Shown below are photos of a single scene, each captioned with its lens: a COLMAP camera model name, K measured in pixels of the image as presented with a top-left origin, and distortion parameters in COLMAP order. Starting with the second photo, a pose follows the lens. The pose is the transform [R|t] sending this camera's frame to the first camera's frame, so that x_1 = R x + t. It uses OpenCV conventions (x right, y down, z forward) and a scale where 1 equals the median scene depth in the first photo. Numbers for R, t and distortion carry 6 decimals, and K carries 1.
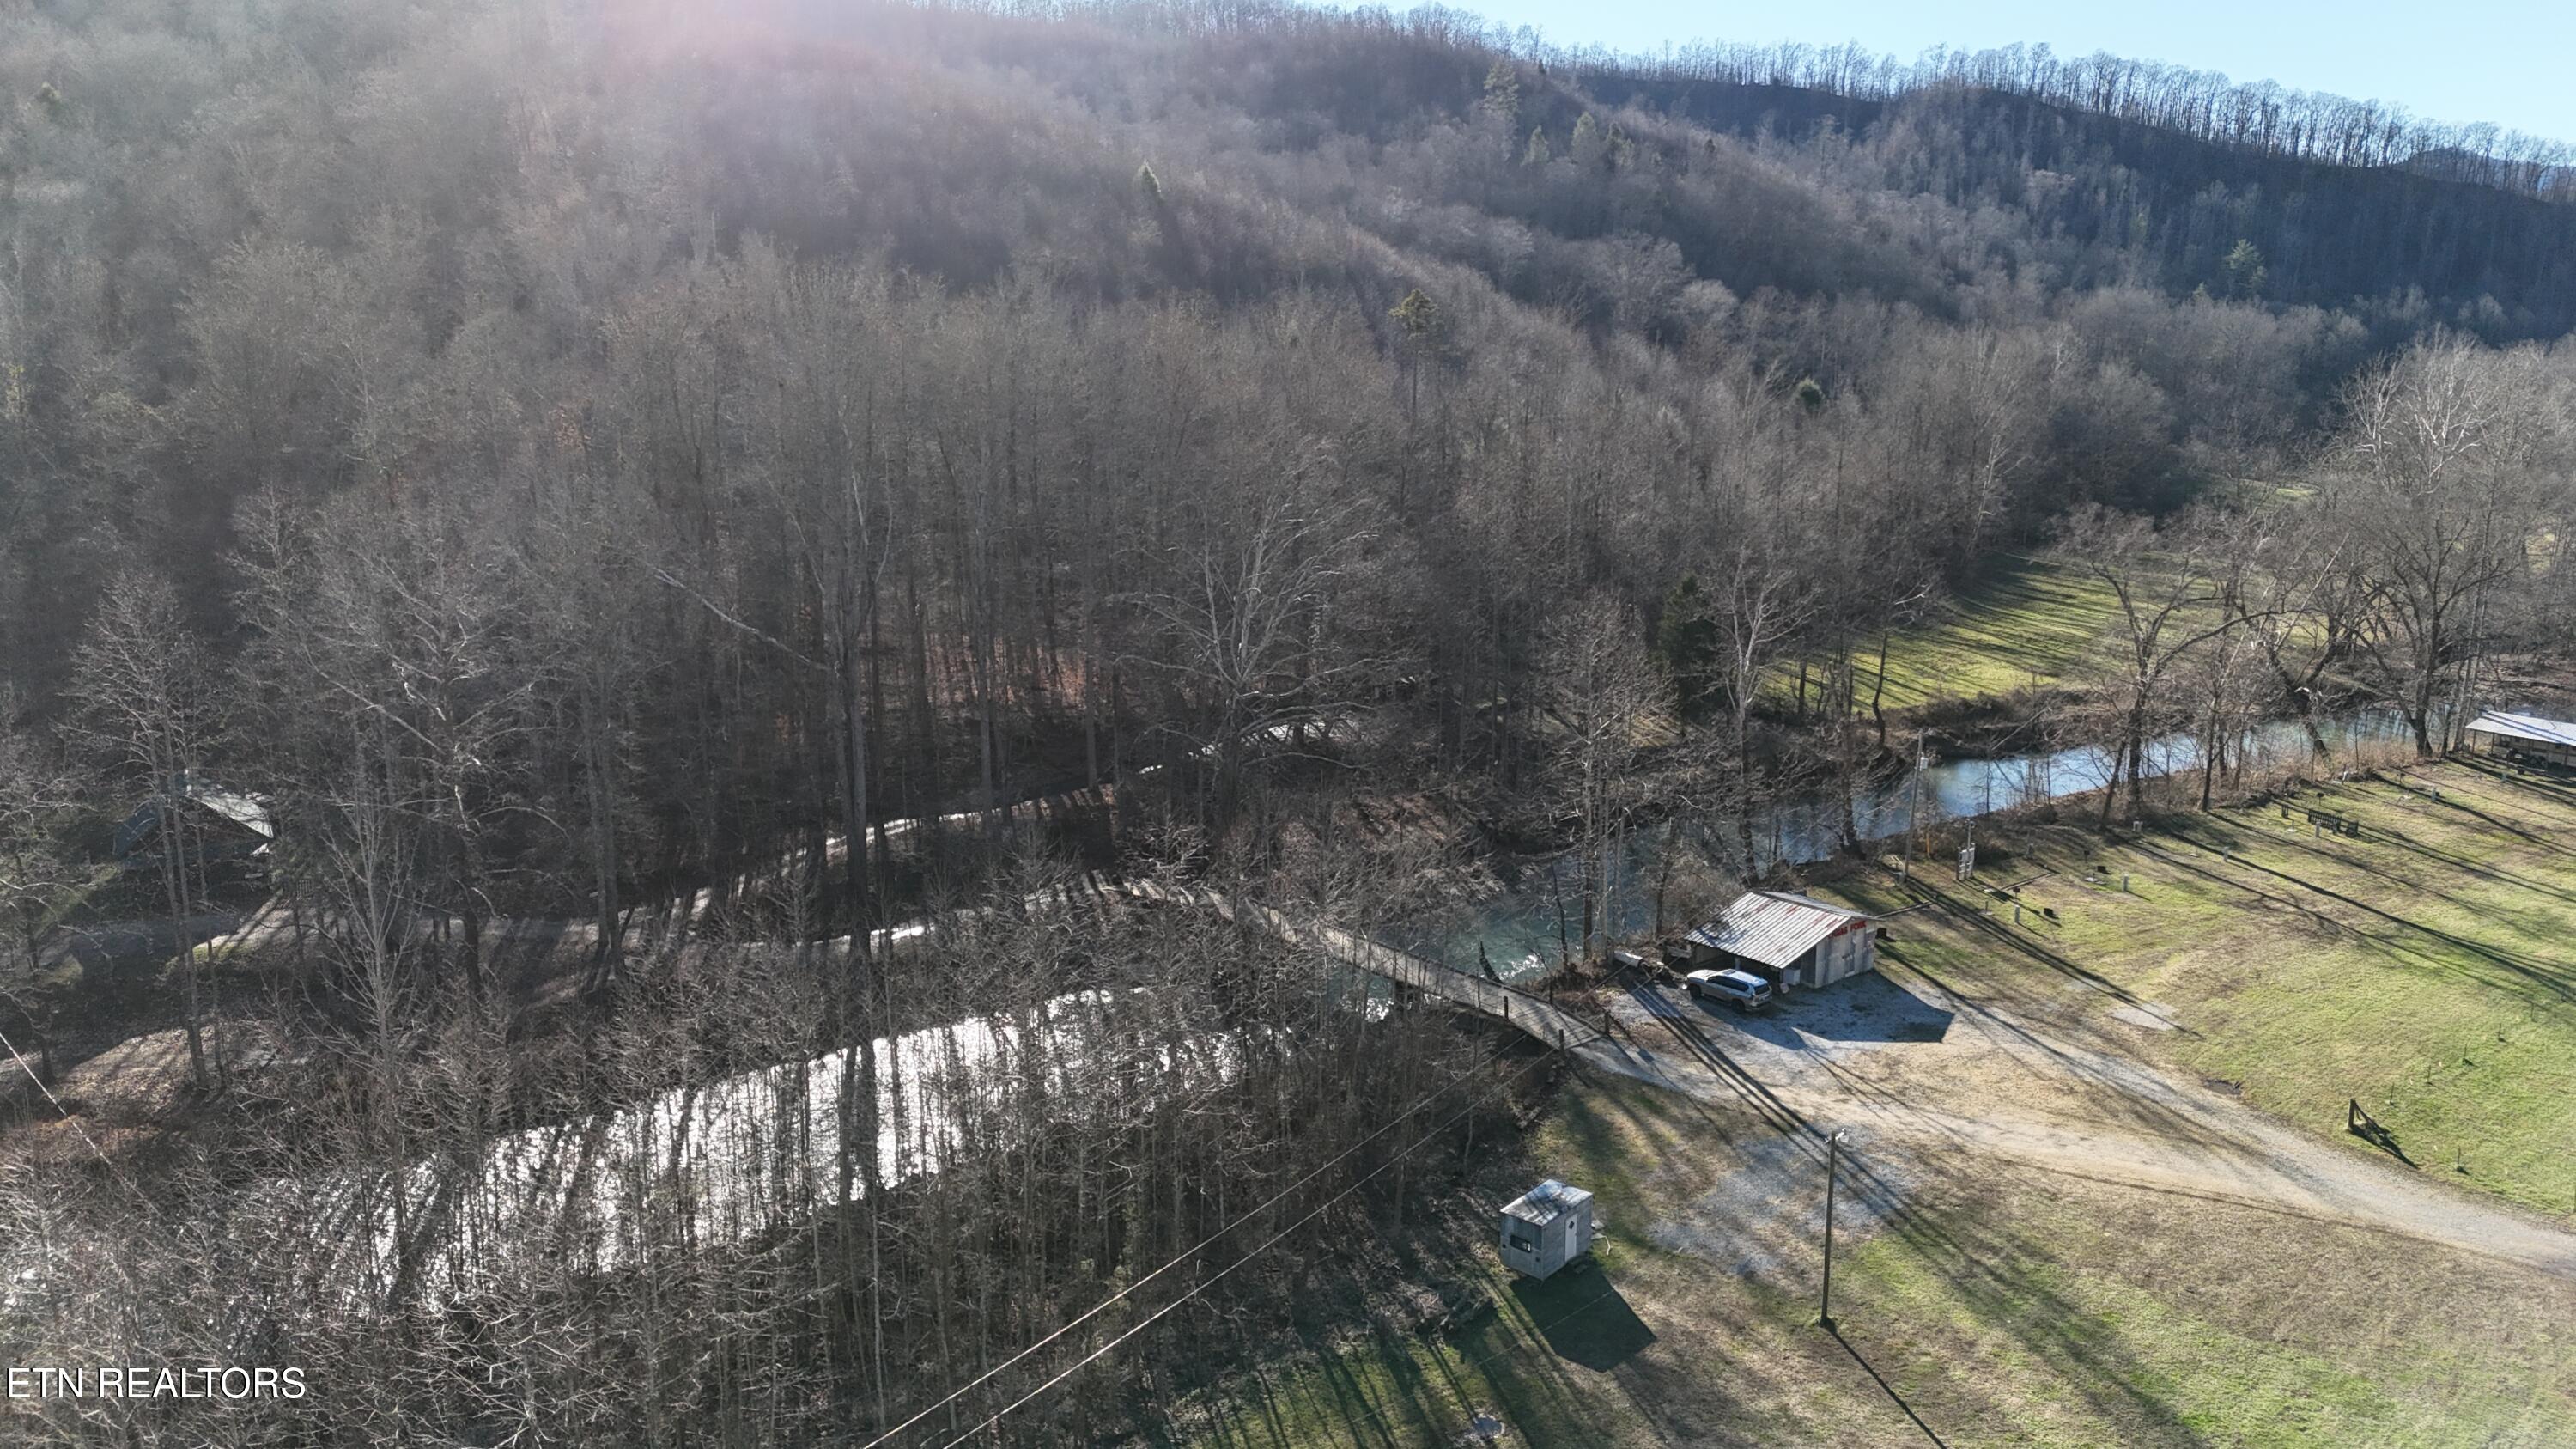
lens RADIAL K [[1874.8, 0, 1295.1], [0, 1874.8, 714.4], [0, 0, 1]] dist [0.080568, -0.077576]
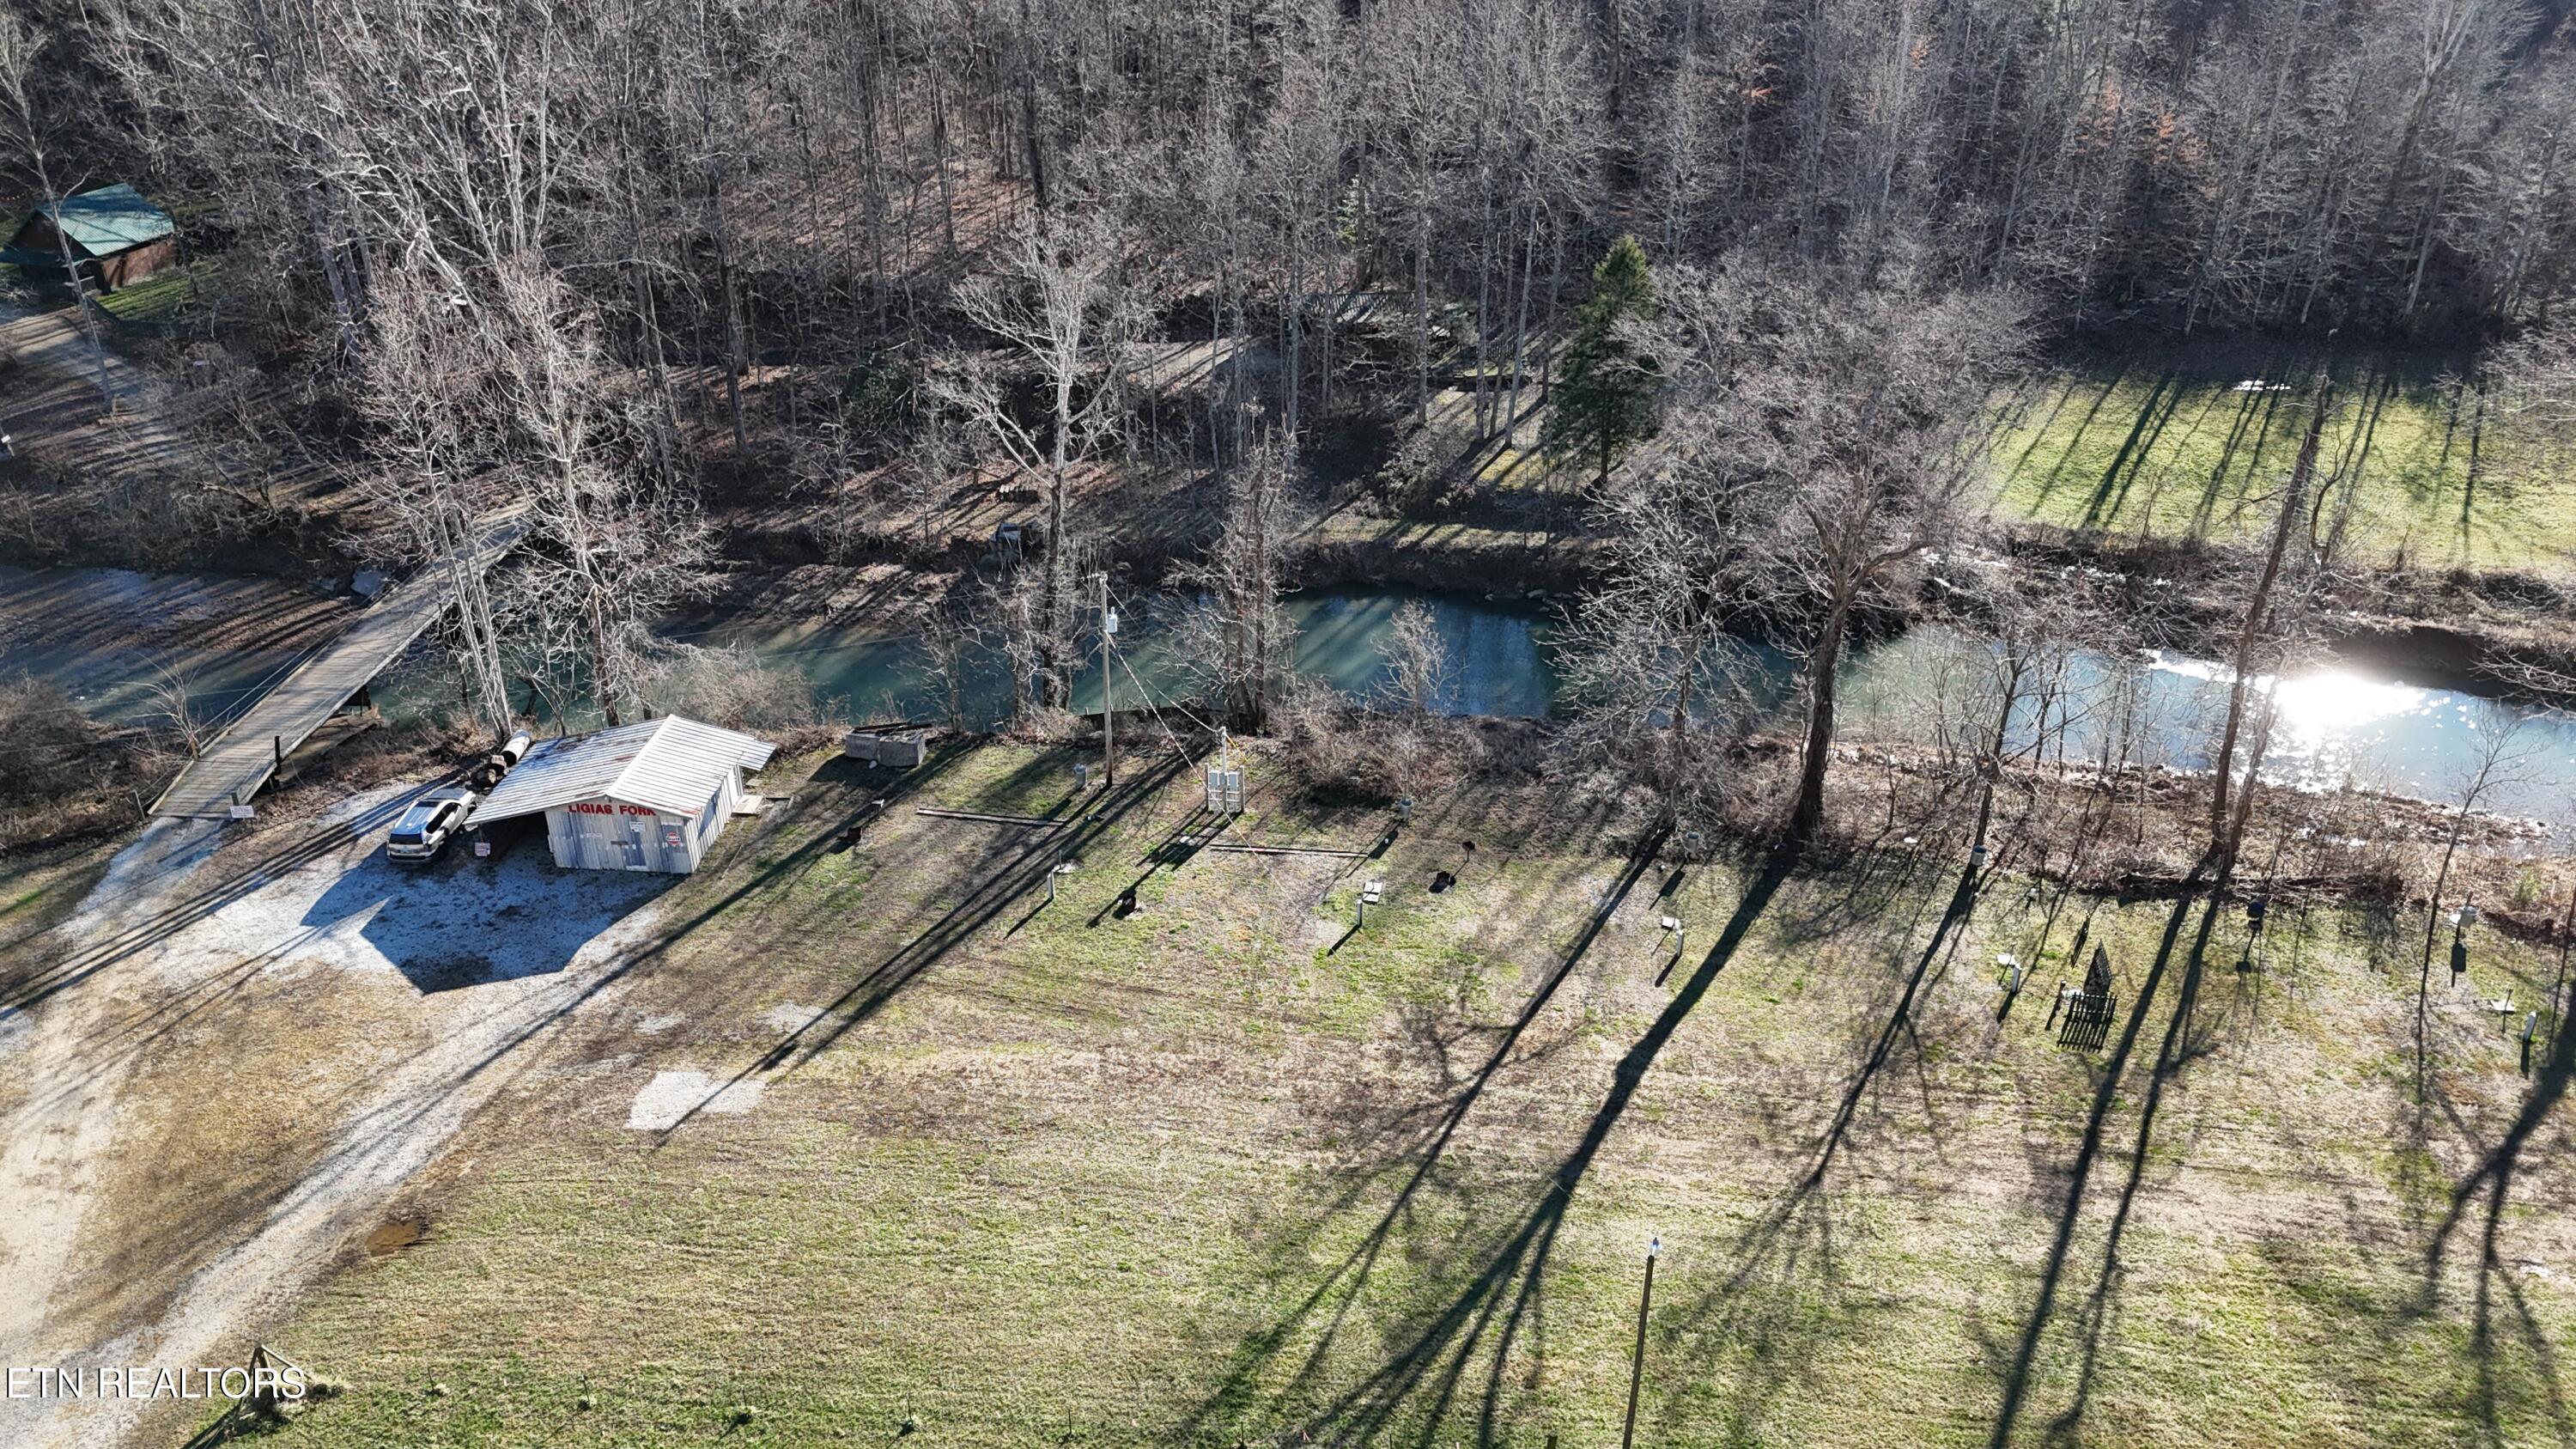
lens RADIAL K [[1883.8, 0, 1313.0], [0, 1883.8, 720.5], [0, 0, 1]] dist [0.092403, -0.088974]
pose [[0.719985, 0.340202, -0.604883, 1.272419], [-0.147286, 0.926653, 0.345862, -0.288268], [0.678180, -0.159925, 0.717283, 0.935556]]
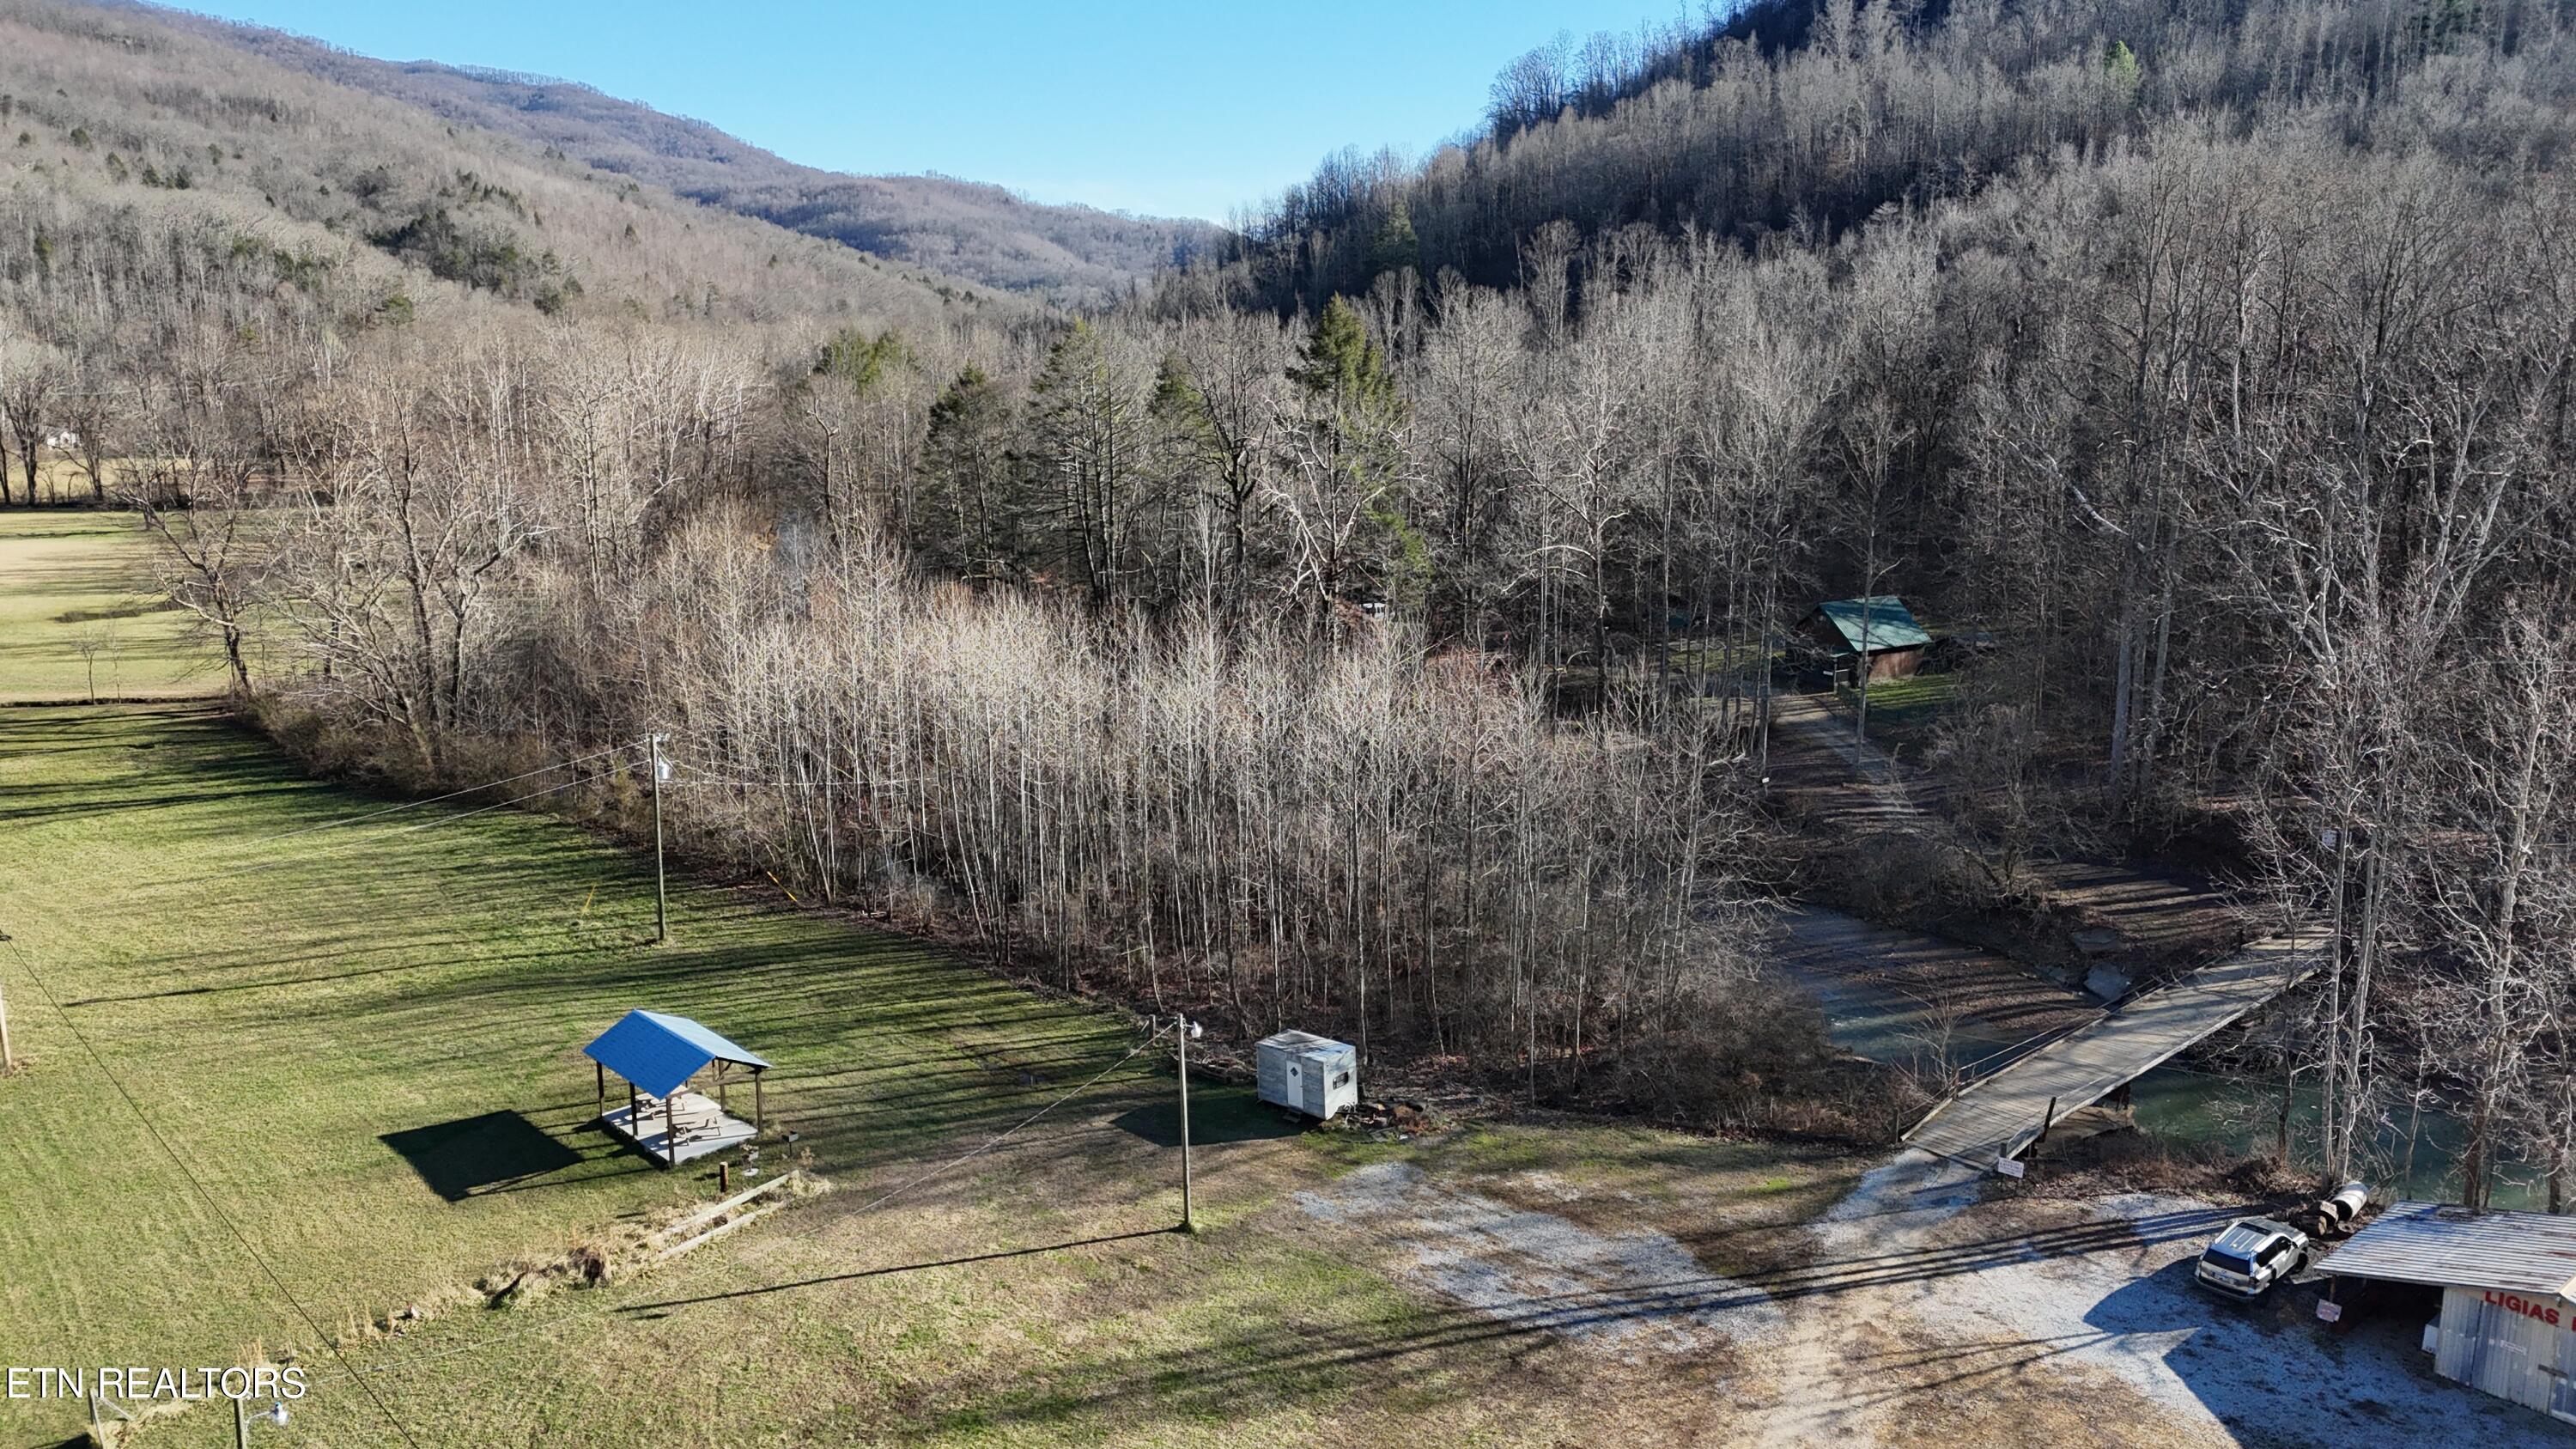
lens RADIAL K [[1879.7, 0, 1295.5], [0, 1879.7, 717.8], [0, 0, 1]] dist [0.085417, -0.081544]
pose [[0.035099, 0.209300, -0.977221, 1.031300], [-0.196650, 0.960153, 0.198581, -0.098637], [0.979845, 0.185201, 0.074859, 0.856758]]
